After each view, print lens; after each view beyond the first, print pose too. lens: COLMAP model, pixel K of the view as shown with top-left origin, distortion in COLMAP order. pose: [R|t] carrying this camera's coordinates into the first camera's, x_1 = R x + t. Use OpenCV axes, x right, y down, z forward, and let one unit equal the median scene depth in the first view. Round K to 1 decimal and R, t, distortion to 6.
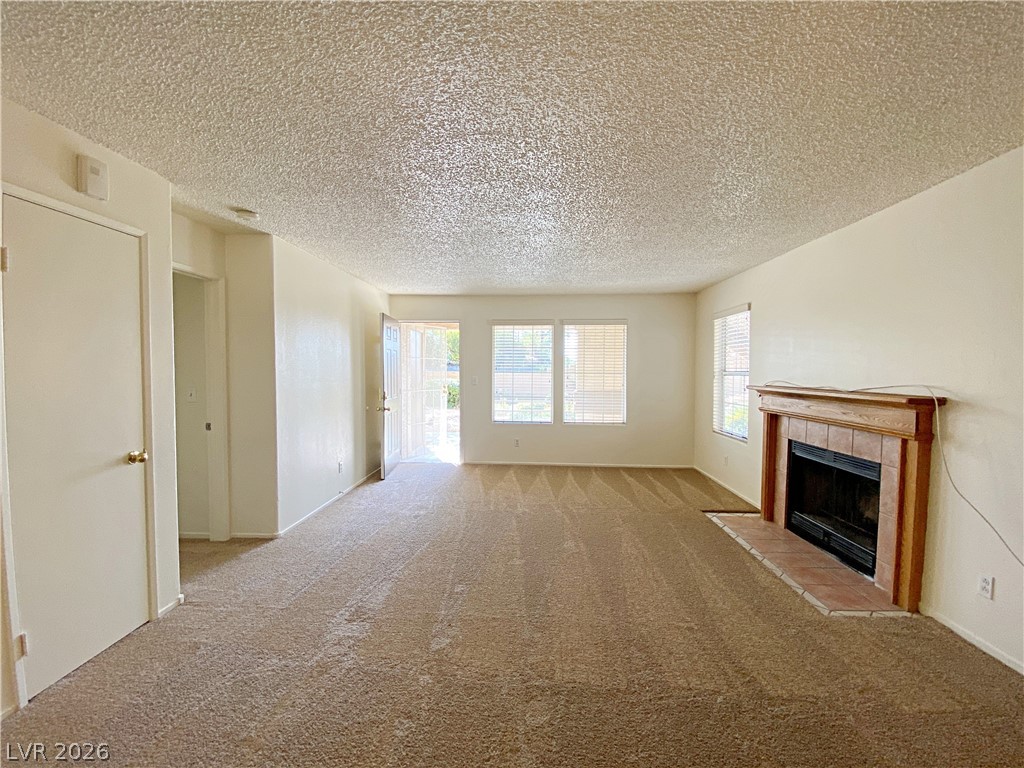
lens RADIAL K [[417.1, 0, 512.2], [0, 417.1, 386.8], [0, 0, 1]] dist [0.001208, -0.004944]
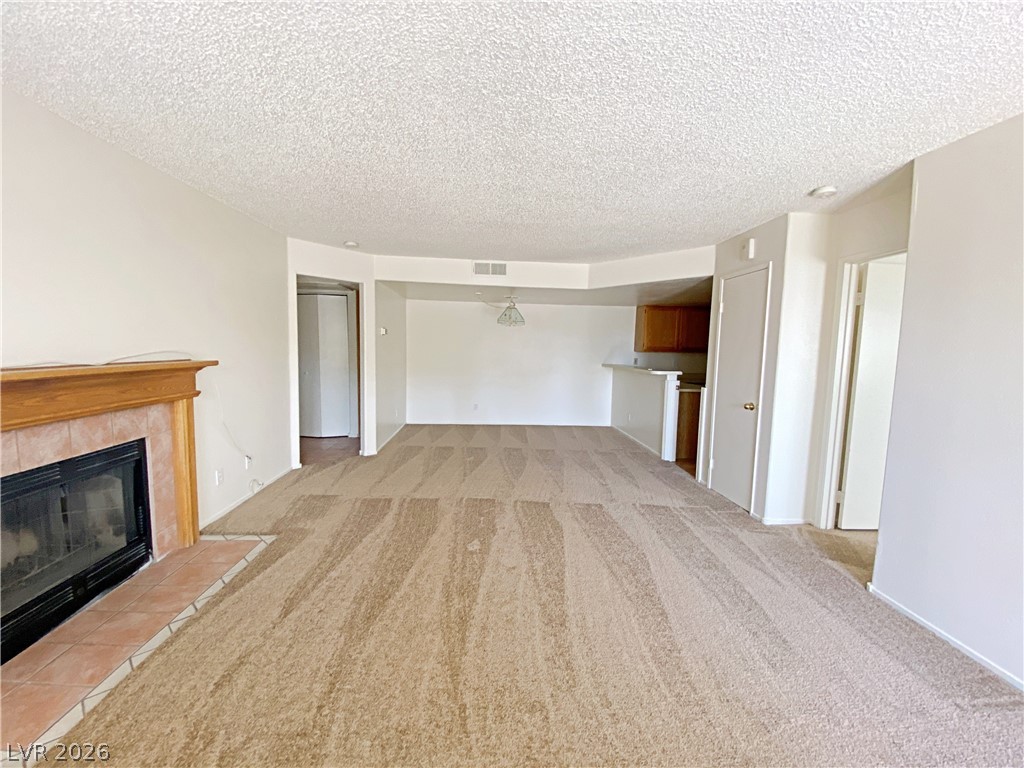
lens RADIAL K [[417.1, 0, 509.5], [0, 417.1, 384.6], [0, 0, 1]] dist [0.001208, -0.004944]
pose [[-0.992399, -0.022309, -0.121020, 0.181842], [-0.037422, 0.991566, 0.124084, -0.074810], [0.117231, 0.127670, -0.984864, 1.892955]]
